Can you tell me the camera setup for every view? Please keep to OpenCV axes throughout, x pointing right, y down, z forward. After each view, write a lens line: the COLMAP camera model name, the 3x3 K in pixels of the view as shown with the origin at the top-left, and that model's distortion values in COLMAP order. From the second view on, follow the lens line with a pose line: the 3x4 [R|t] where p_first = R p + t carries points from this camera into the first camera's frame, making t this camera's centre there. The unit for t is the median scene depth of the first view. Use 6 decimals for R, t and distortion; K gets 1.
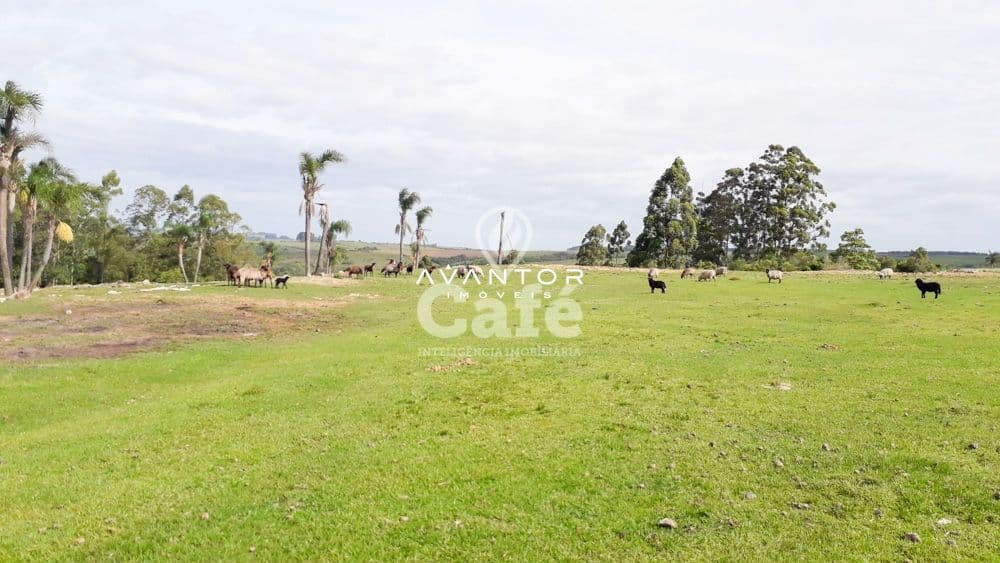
lens RADIAL K [[753.3, 0, 500.0], [0, 753.3, 281.5], [0, 0, 1]] dist [0.002911, -0.067651]
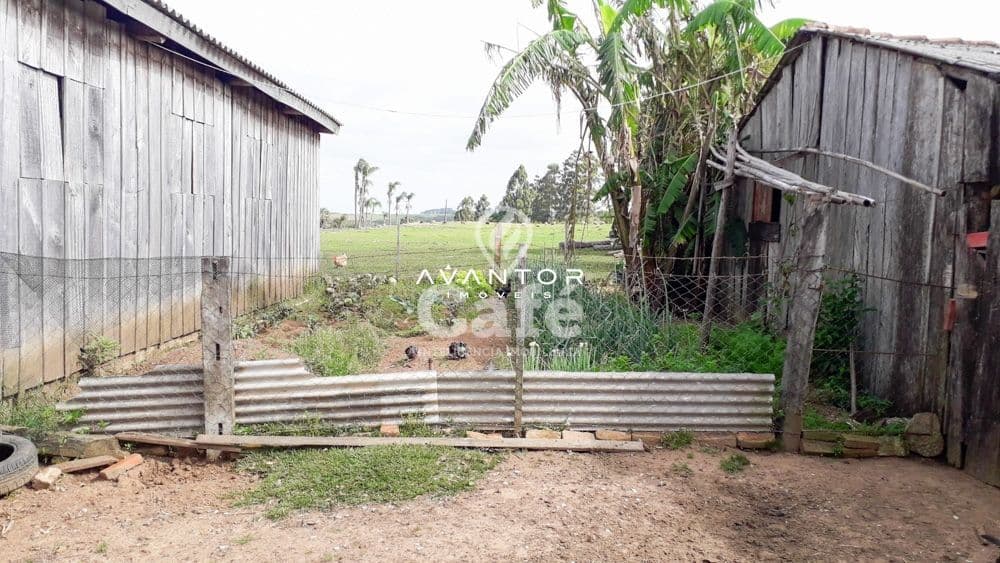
lens RADIAL K [[753.3, 0, 500.0], [0, 753.3, 281.5], [0, 0, 1]] dist [0.002911, -0.067651]
pose [[0.979565, -0.024391, 0.199643, -0.131866], [0.015075, 0.998731, 0.048048, 0.022973], [-0.200562, -0.044056, 0.978690, -0.559031]]
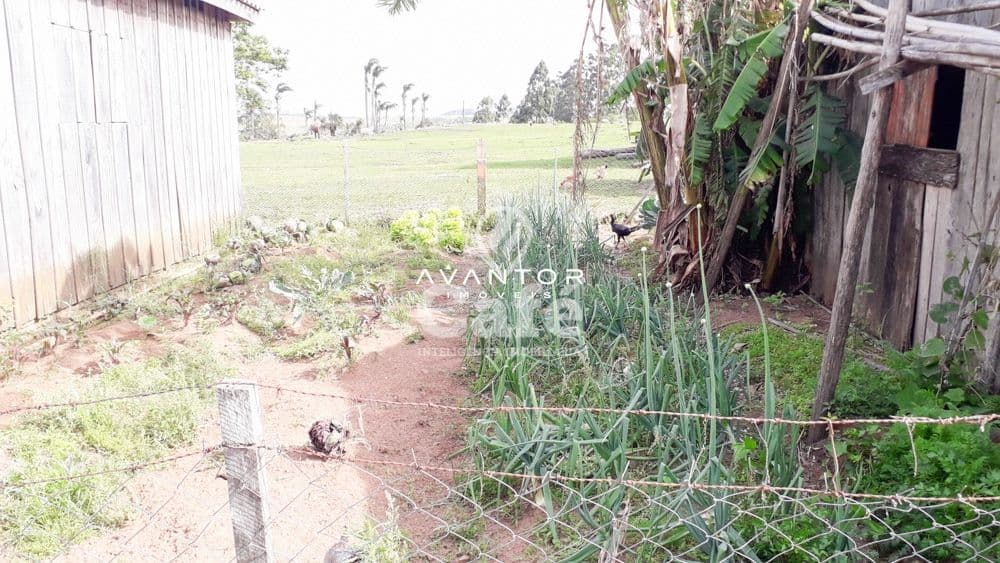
lens RADIAL K [[753.3, 0, 500.0], [0, 753.3, 281.5], [0, 0, 1]] dist [0.002911, -0.067651]
pose [[0.984802, -0.070107, 0.158900, -0.117935], [0.041503, 0.983397, 0.176658, 0.019503], [-0.168646, -0.167378, 0.971361, -0.520992]]
